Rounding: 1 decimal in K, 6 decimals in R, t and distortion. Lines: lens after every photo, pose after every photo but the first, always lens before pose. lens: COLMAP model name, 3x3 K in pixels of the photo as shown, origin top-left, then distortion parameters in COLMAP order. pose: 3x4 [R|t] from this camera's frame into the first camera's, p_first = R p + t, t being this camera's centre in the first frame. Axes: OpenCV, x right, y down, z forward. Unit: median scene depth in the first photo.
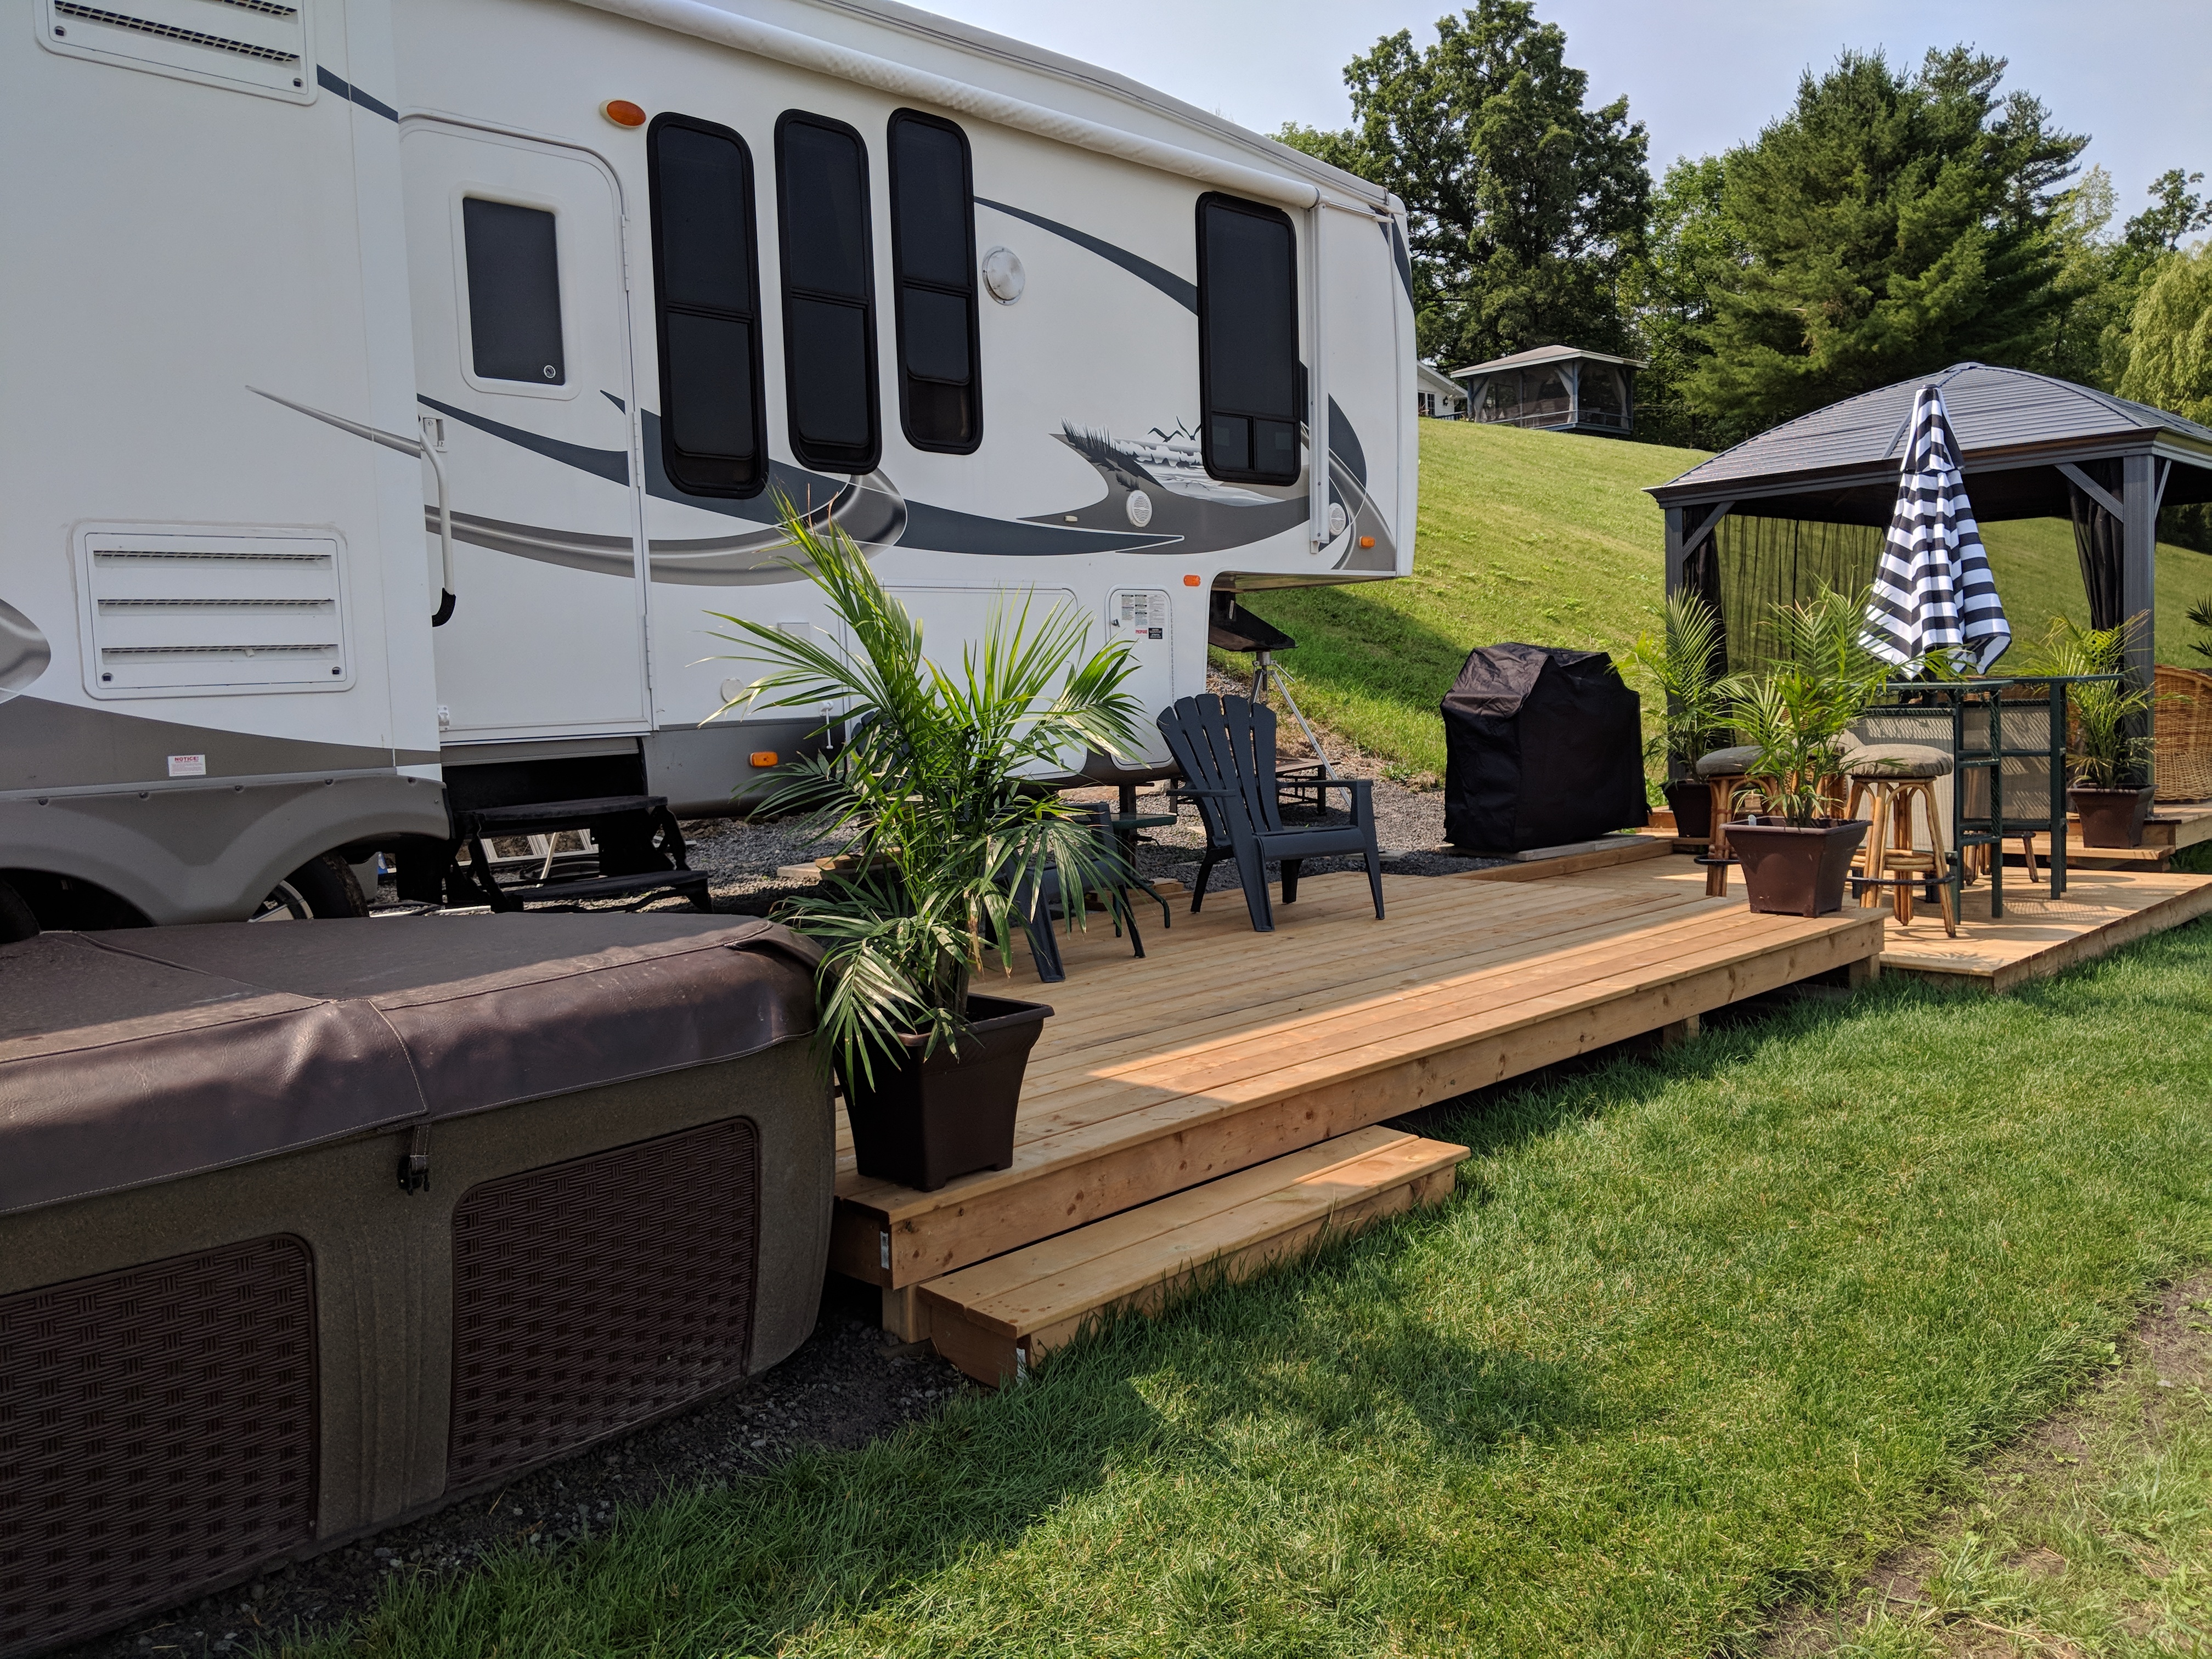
lens RADIAL K [[1707.4, 0, 1111.3], [0, 1707.4, 799.6], [0, 0, 1]] dist [0.000203, -0.000983]
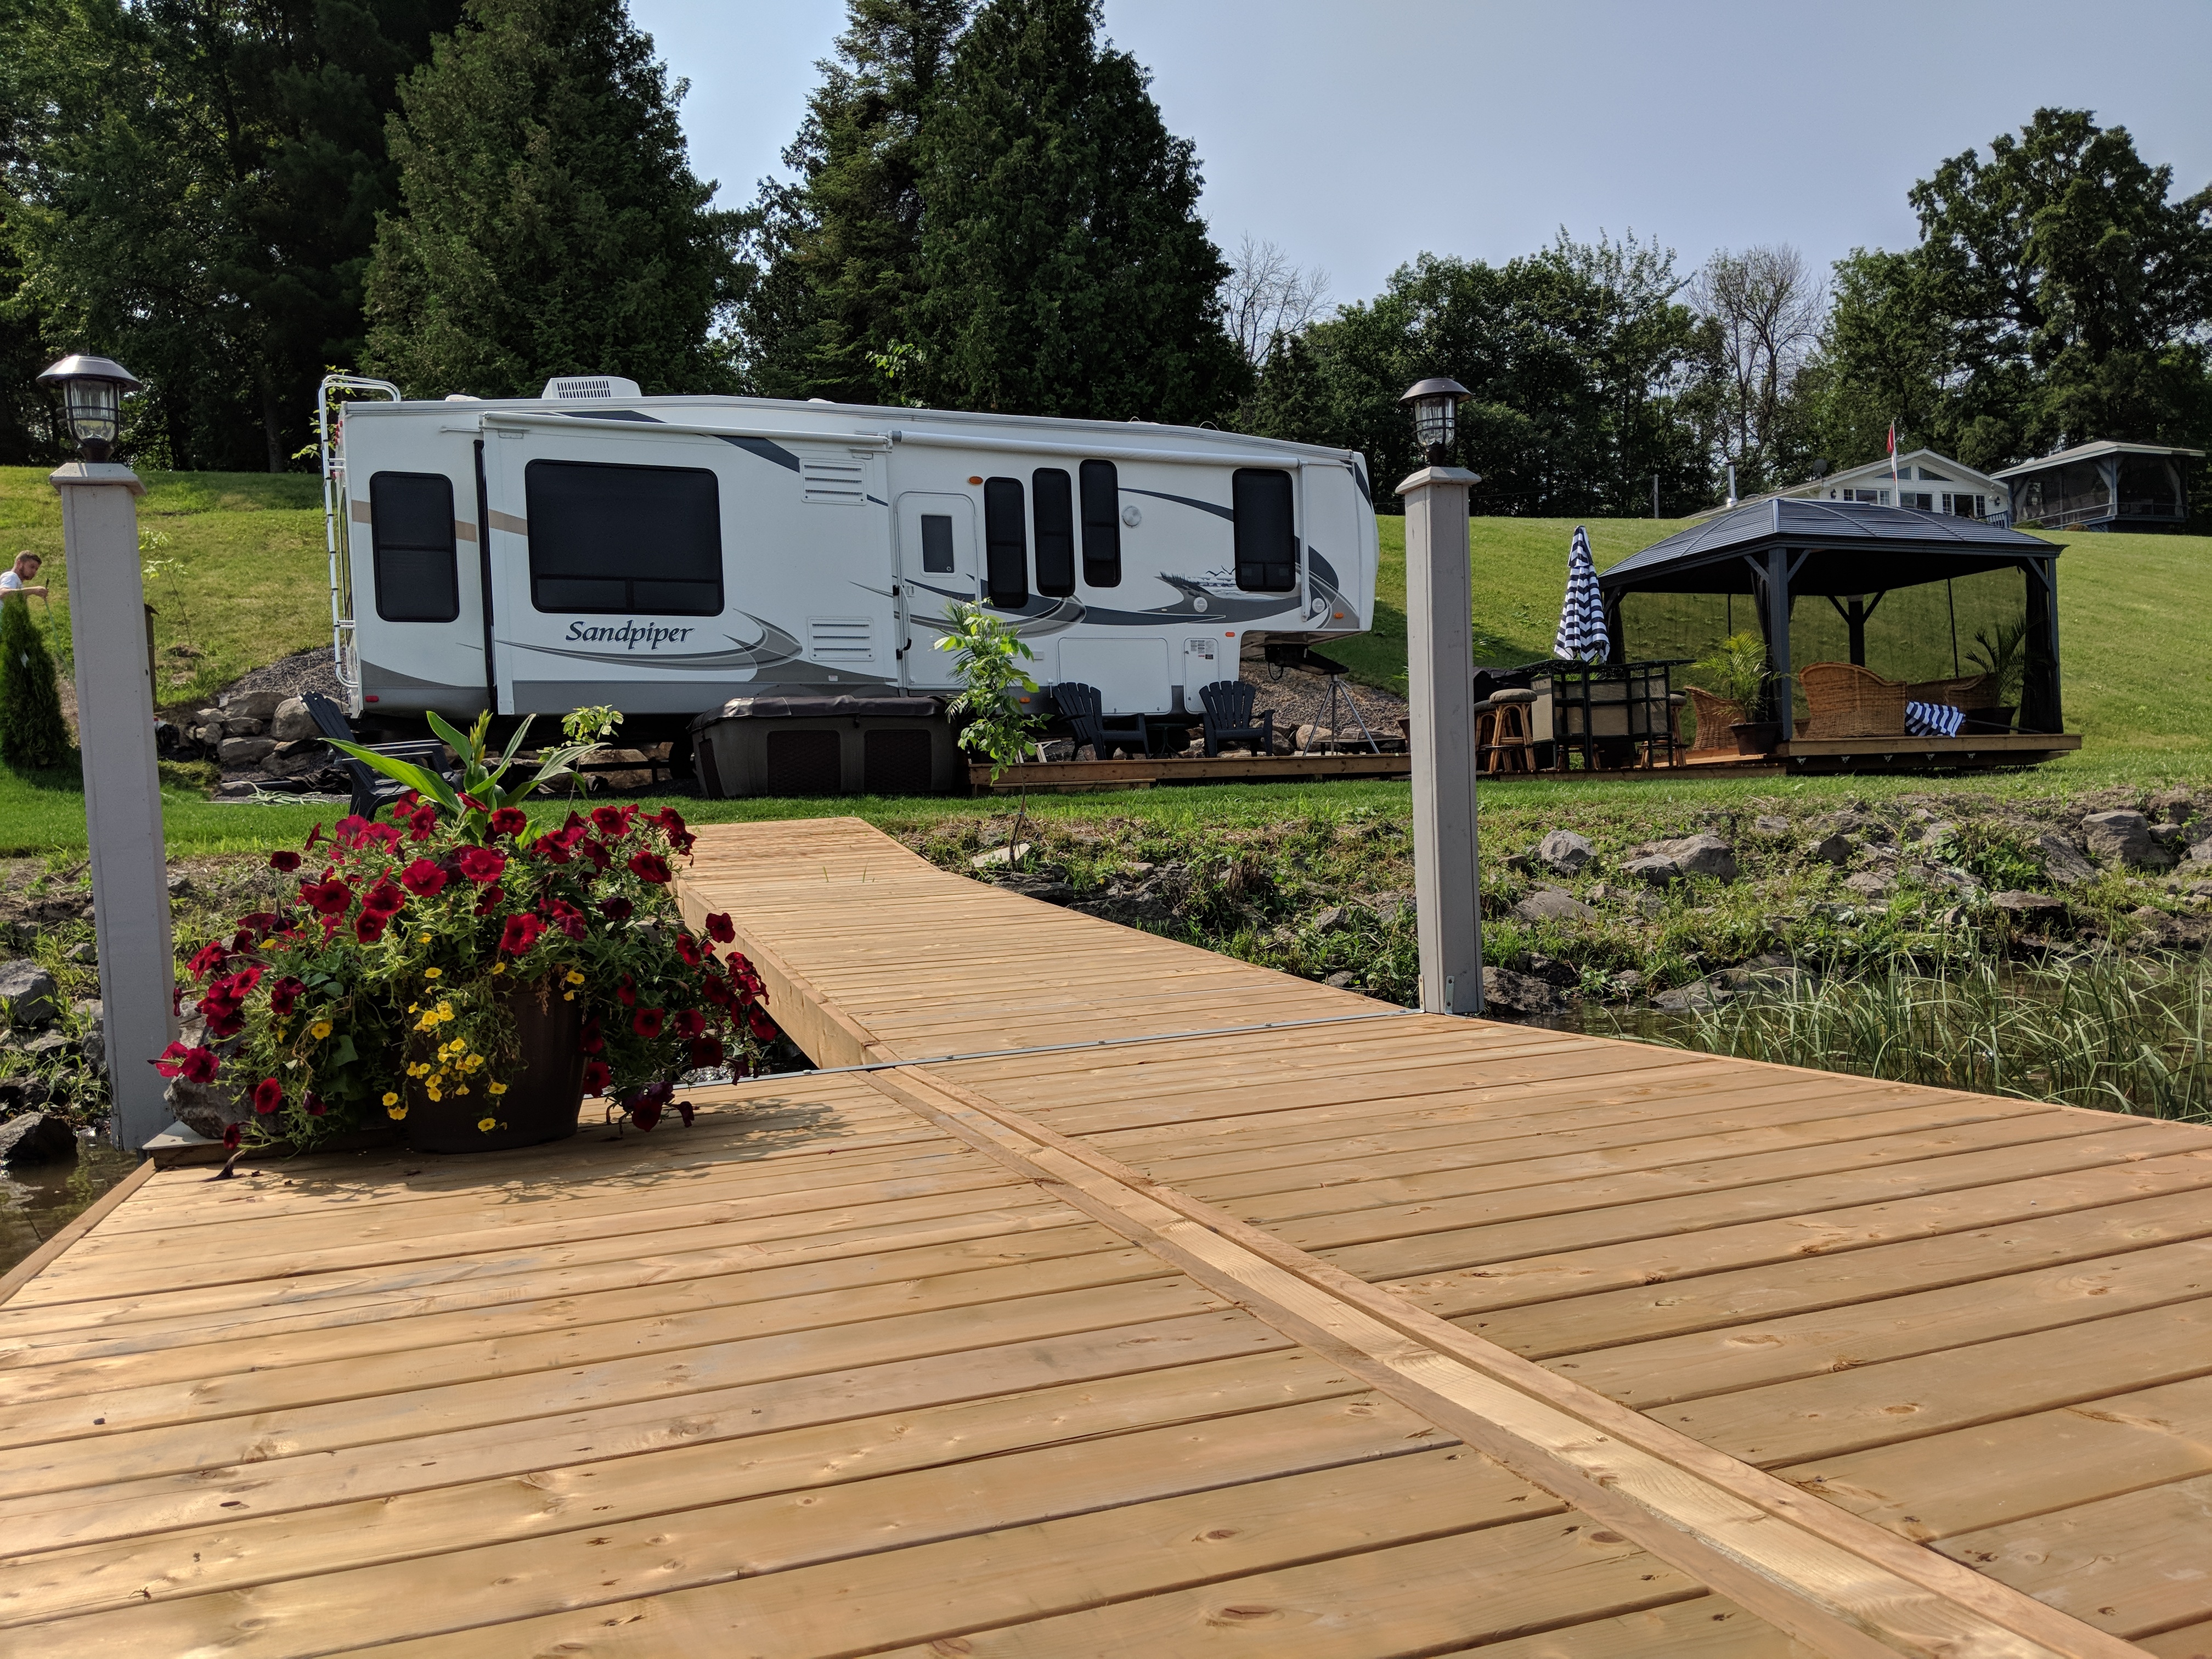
lens RADIAL K [[1721.6, 0, 1106.0], [0, 1721.6, 829.5], [0, 0, 1]] dist [-0.002340, -0.045928]
pose [[0.923866, -0.006645, -0.382659, 0.773553], [-0.017026, 0.998146, -0.058439, 0.272069], [0.382338, 0.060505, 0.922039, -1.188812]]
